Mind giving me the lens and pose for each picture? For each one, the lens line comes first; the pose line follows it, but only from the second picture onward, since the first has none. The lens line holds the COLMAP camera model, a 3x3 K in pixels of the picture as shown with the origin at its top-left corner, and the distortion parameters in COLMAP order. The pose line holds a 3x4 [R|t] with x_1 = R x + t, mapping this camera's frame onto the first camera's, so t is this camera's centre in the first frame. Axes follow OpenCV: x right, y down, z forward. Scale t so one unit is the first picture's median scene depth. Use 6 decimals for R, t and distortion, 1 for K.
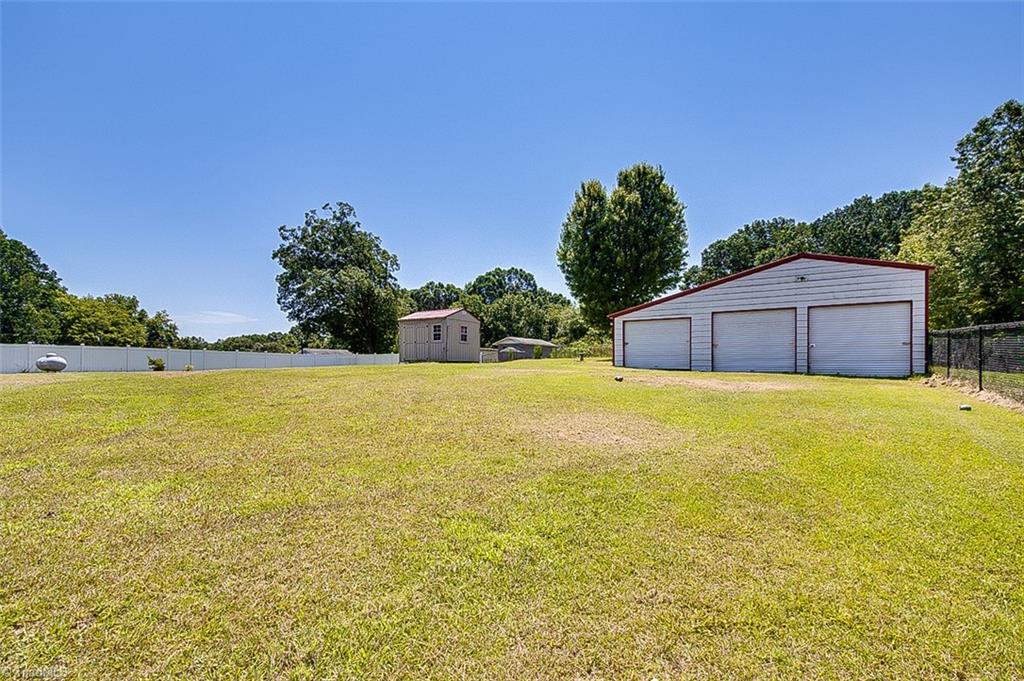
lens RADIAL K [[461.7, 0, 511.0], [0, 461.7, 377.1], [0, 0, 1]] dist [0.000135, -0.000259]
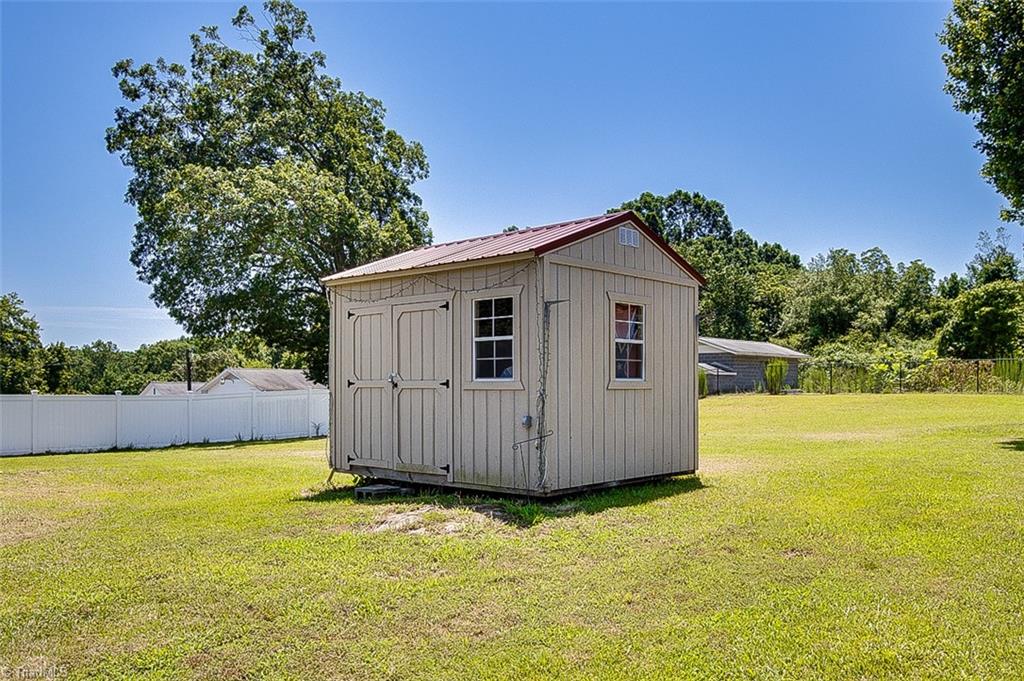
lens RADIAL K [[849.2, 0, 512.0], [0, 849.2, 340.5], [0, 0, 1]] dist [0.006517, 0.003146]
pose [[0.984937, -0.011001, -0.172563, -0.039813], [-0.002749, 0.996852, -0.079237, -0.029203], [0.172892, 0.078518, 0.981806, 0.283910]]
